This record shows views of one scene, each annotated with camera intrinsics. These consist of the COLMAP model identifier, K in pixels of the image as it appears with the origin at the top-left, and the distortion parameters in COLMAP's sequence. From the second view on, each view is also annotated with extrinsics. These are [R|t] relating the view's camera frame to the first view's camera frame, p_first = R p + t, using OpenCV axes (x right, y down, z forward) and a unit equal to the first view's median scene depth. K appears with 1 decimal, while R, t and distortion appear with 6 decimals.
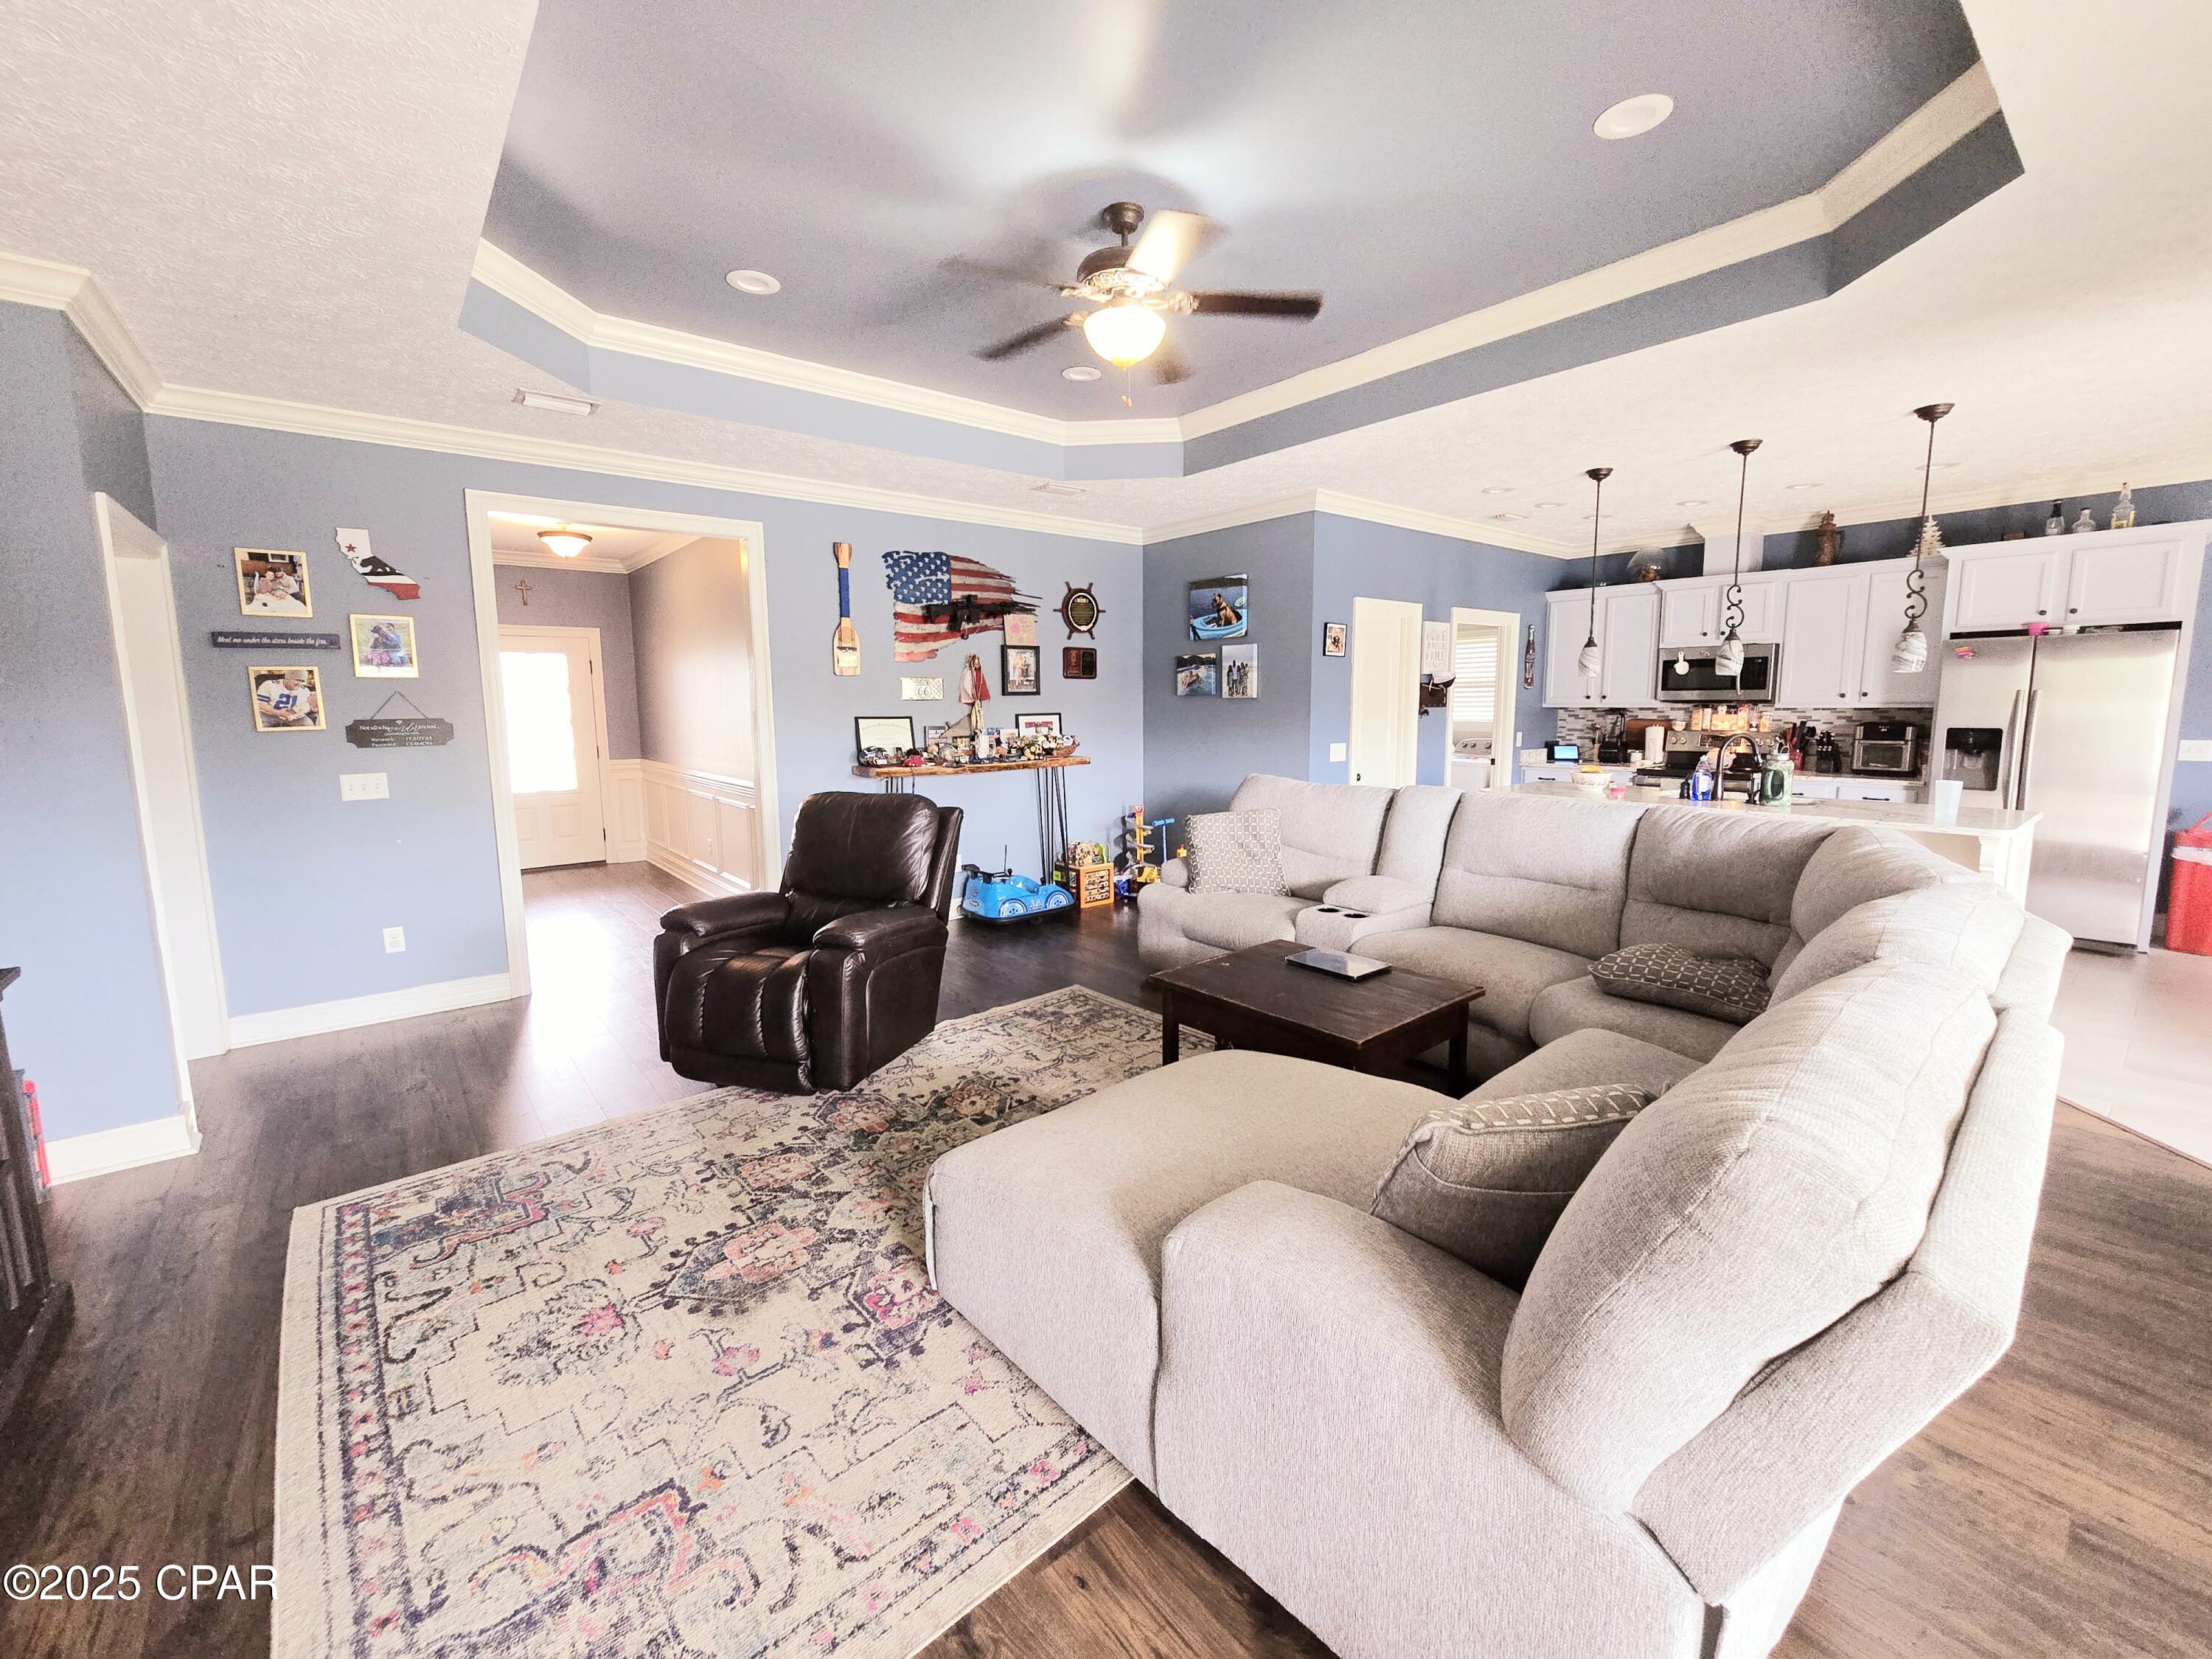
lens RADIAL K [[901.6, 0, 1112.2], [0, 901.6, 808.9], [0, 0, 1]] dist [-0.001160, 0.000206]
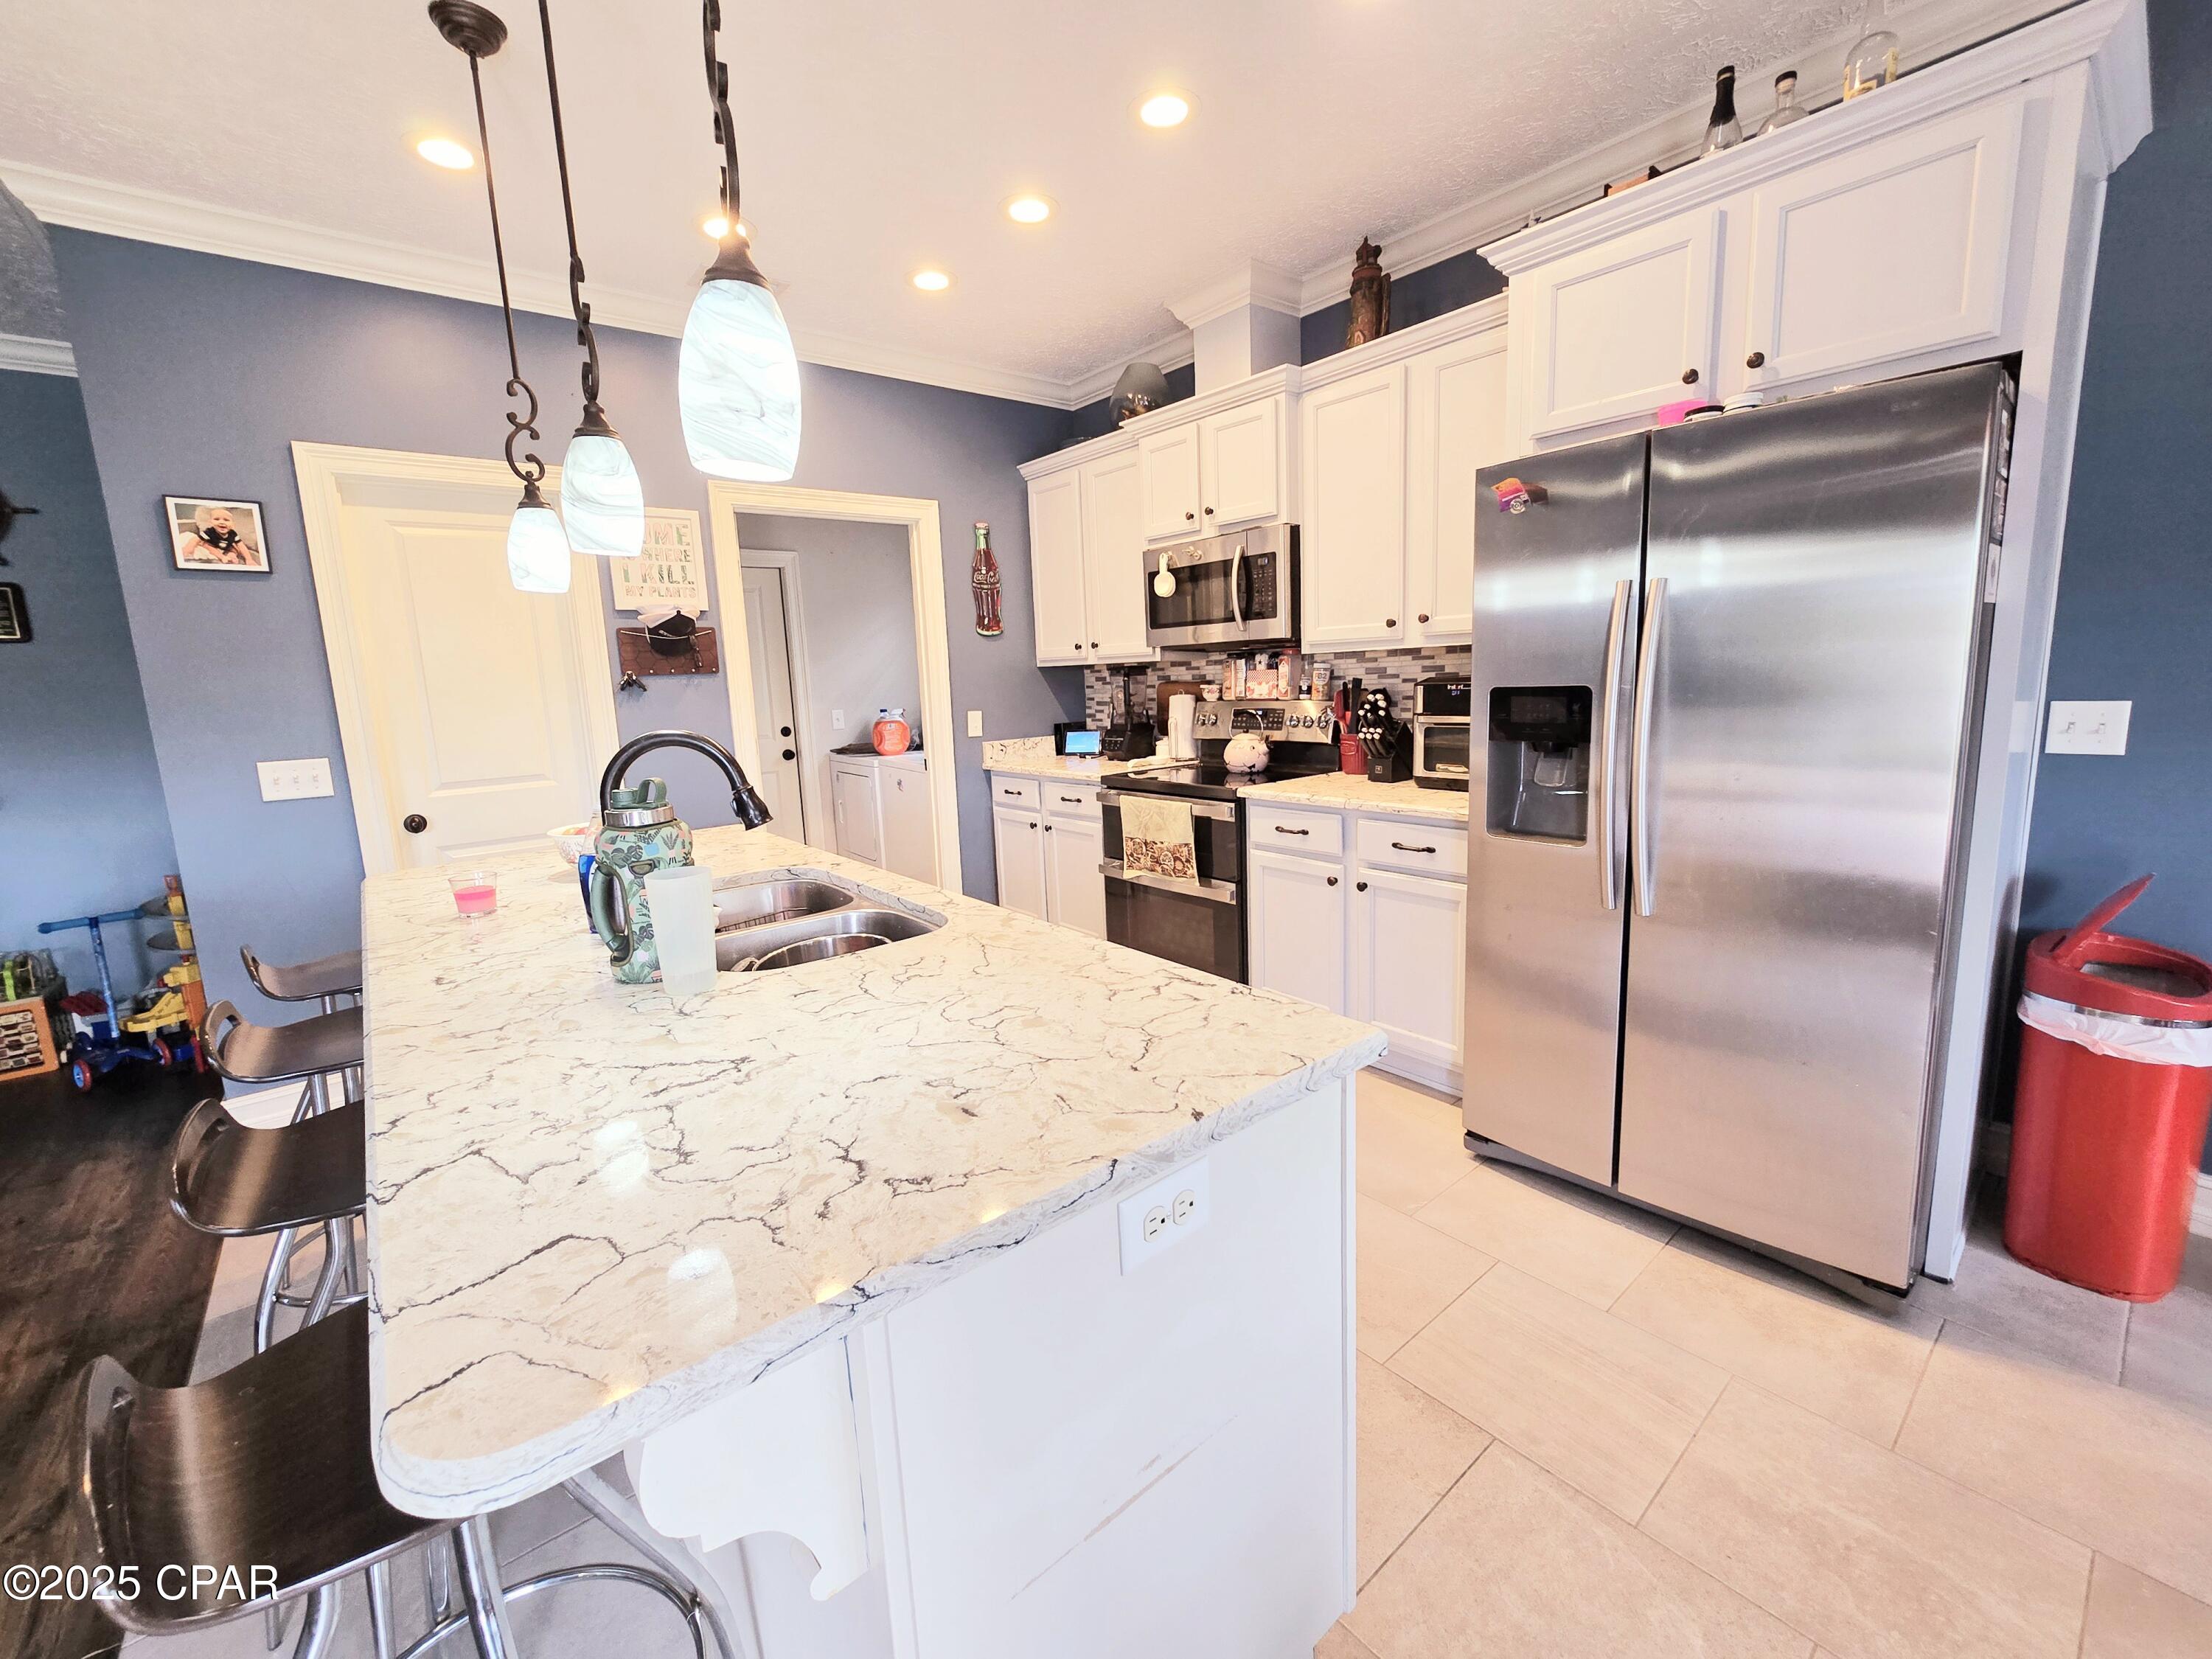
lens RADIAL K [[901.6, 0, 1106.7], [0, 901.6, 812.9], [0, 0, 1]] dist [-0.001160, 0.000206]
pose [[0.999466, -0.032681, -0.000698, 0.913889], [0.032685, 0.998820, 0.035926, -0.065604], [-0.000477, -0.035929, 0.999354, 0.717667]]
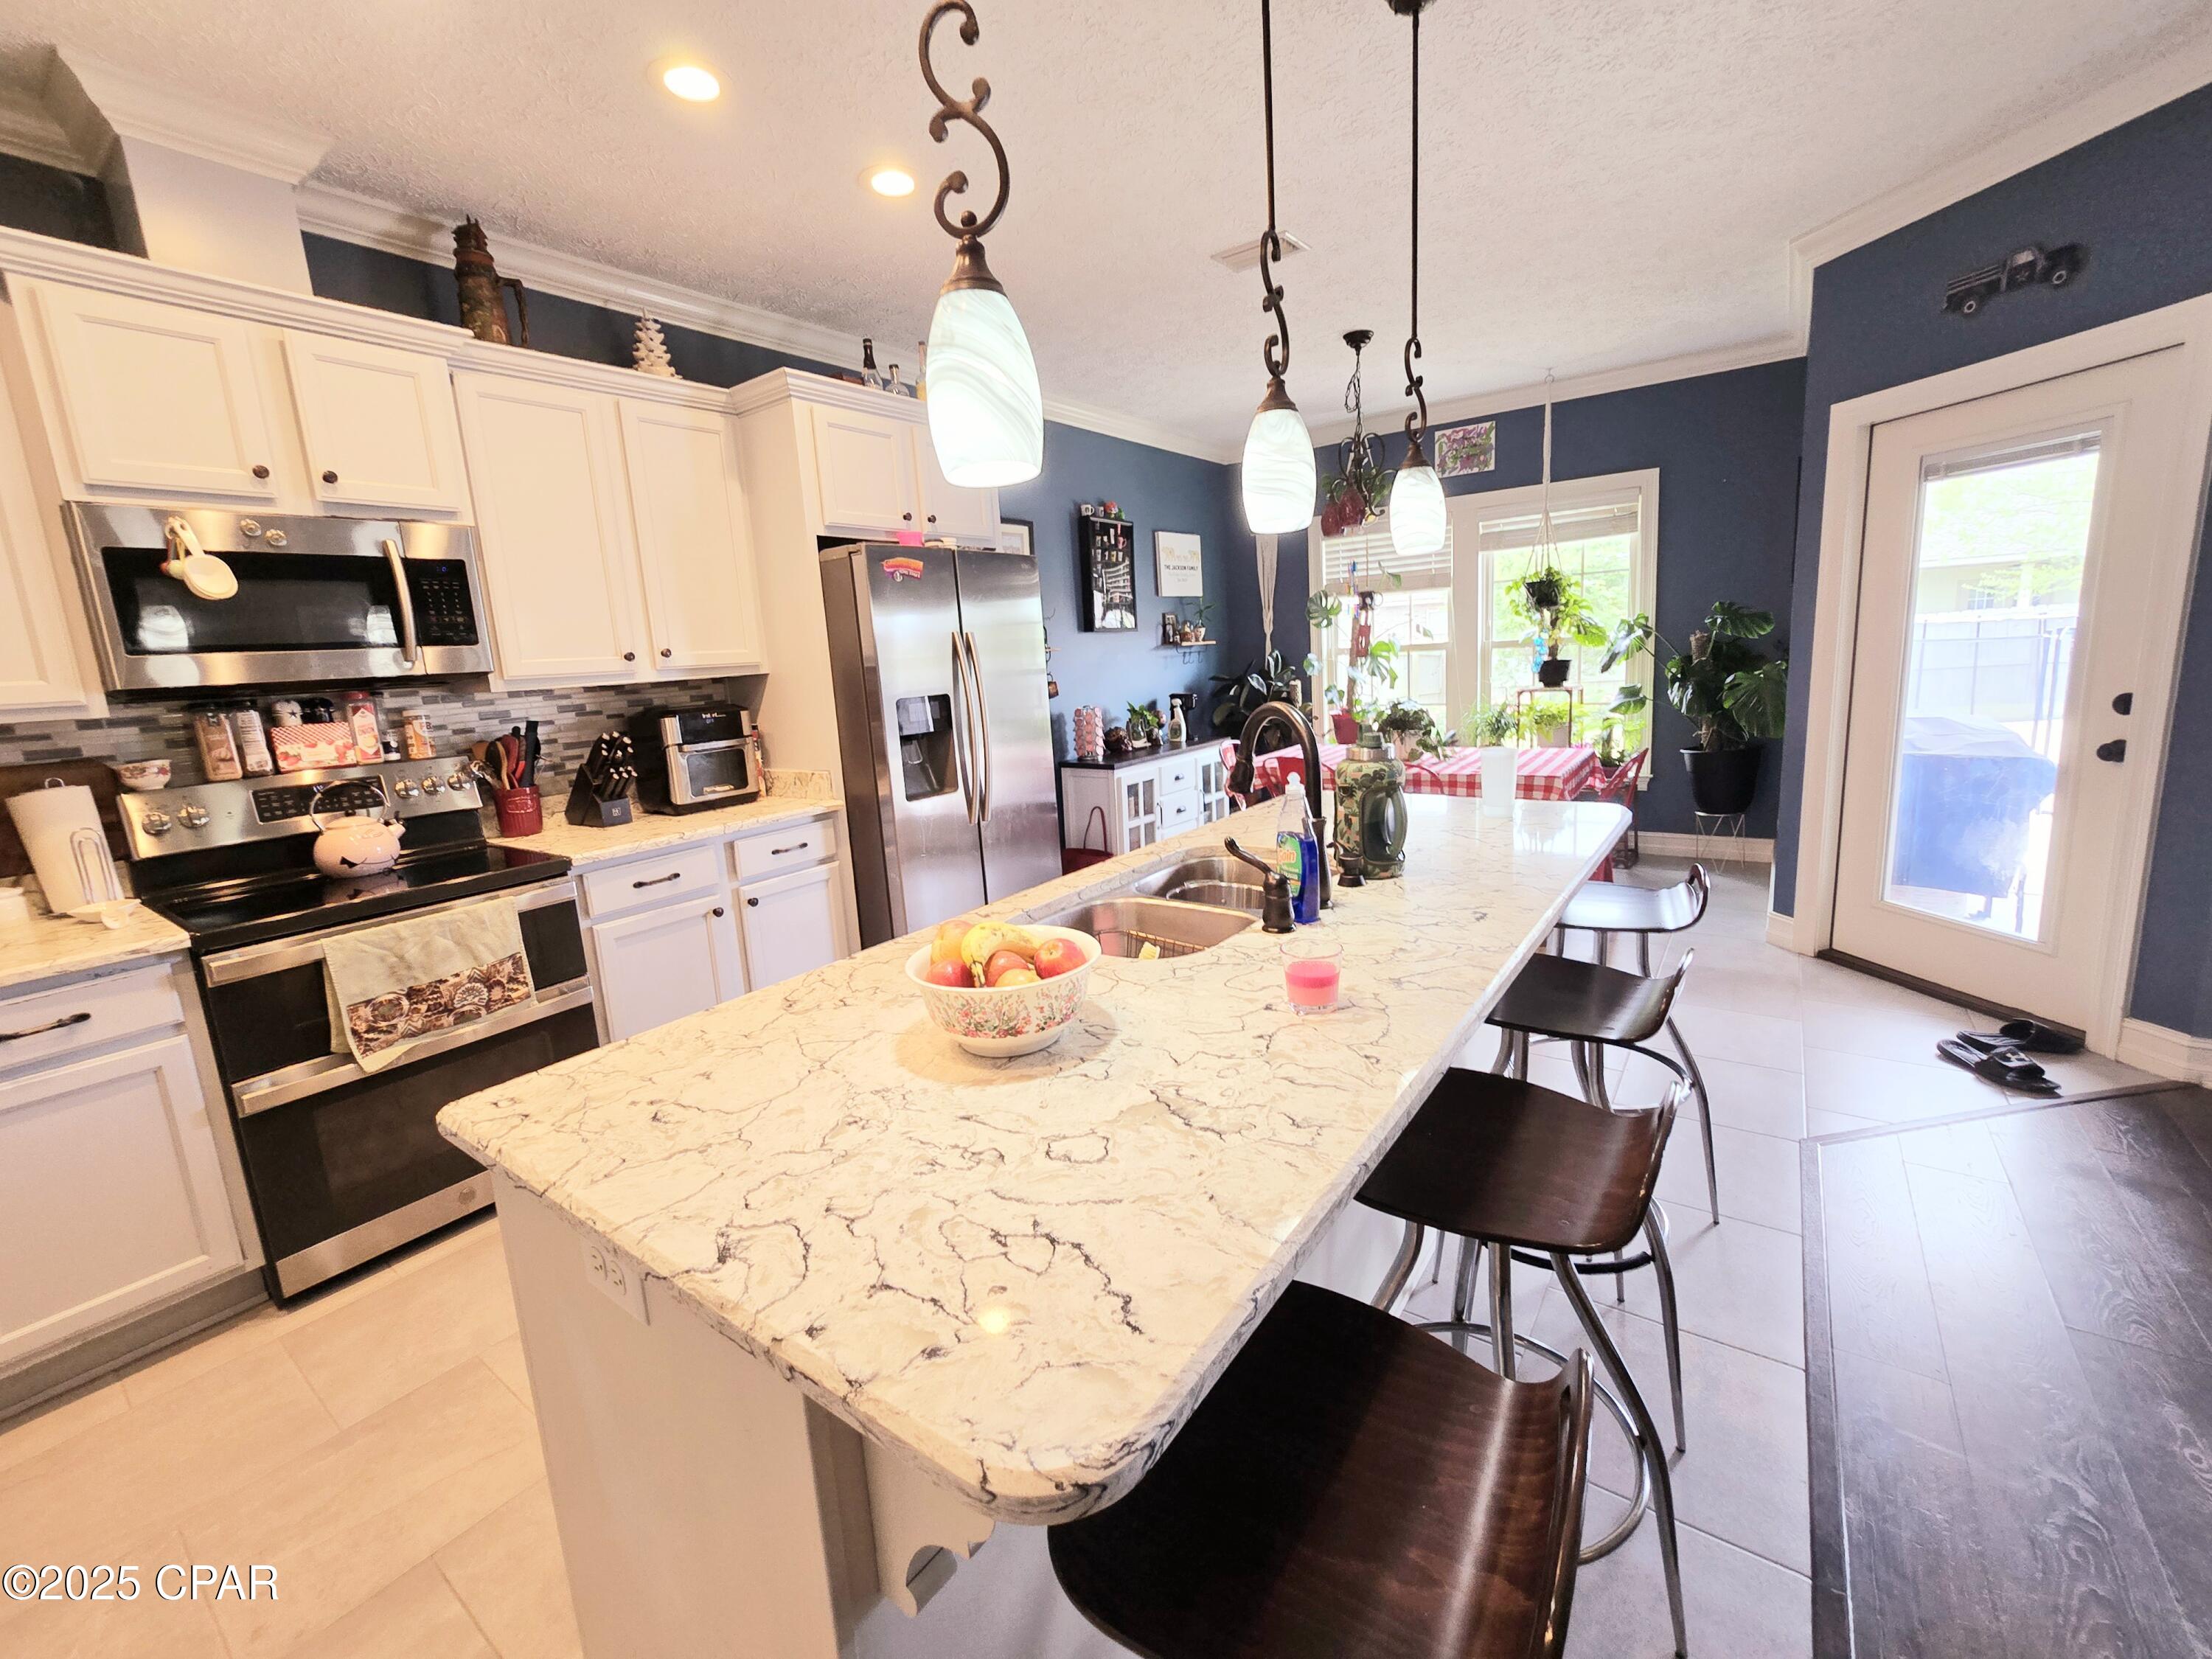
lens RADIAL K [[901.6, 0, 1111.4], [0, 901.6, 811.6], [0, 0, 1]] dist [-0.001160, 0.000206]
pose [[-0.248595, -0.147552, 0.957303, 0.398978], [0.177801, 0.964584, 0.194846, -0.132246], [-0.952149, 0.218647, -0.213556, 1.221998]]
